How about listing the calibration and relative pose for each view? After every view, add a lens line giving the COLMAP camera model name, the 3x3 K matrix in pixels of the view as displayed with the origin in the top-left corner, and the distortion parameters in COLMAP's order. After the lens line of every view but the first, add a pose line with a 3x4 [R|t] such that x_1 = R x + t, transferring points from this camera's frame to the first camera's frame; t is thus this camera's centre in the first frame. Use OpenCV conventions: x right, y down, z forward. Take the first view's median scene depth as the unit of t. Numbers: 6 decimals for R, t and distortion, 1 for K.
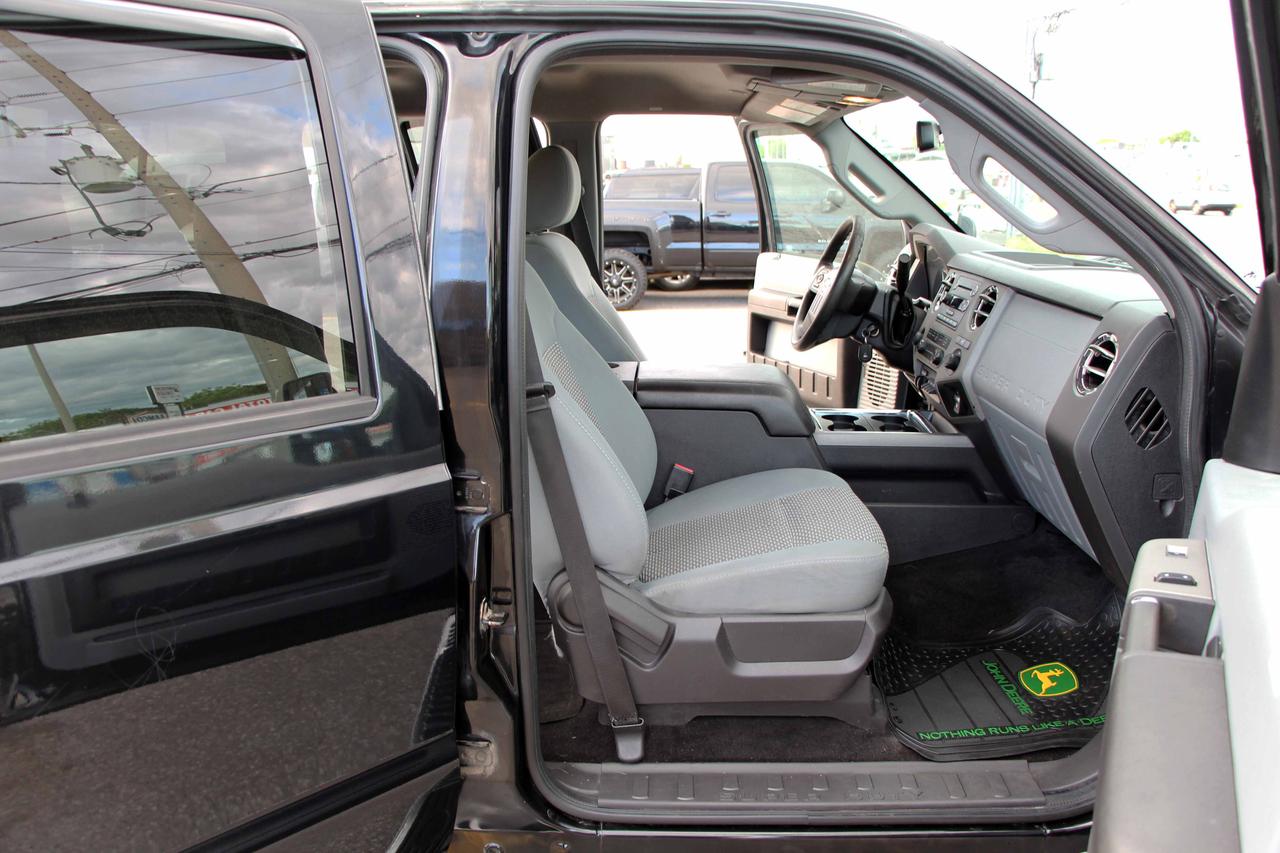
lens RADIAL K [[1053.0, 0, 637.3], [0, 1053.0, 429.9], [0, 0, 1]] dist [-0.183928, 0.148008]
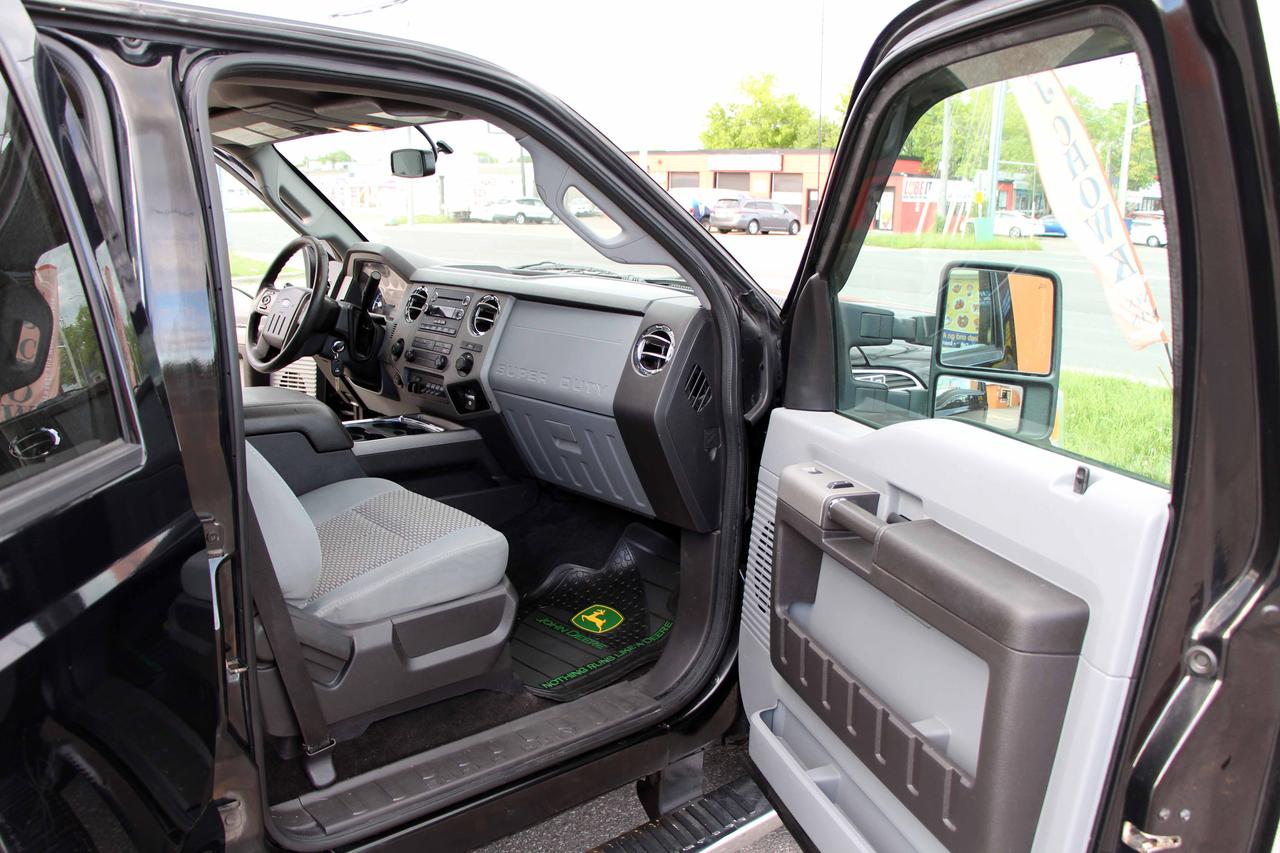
lens RADIAL K [[1053.0, 0, 652.0], [0, 1053.0, 426.2], [0, 0, 1]] dist [-0.183928, 0.148008]
pose [[0.719883, -0.118717, 0.683868, -0.416251], [0.132268, 0.990673, 0.032744, -0.012389], [-0.681377, 0.066881, 0.728871, 0.052494]]
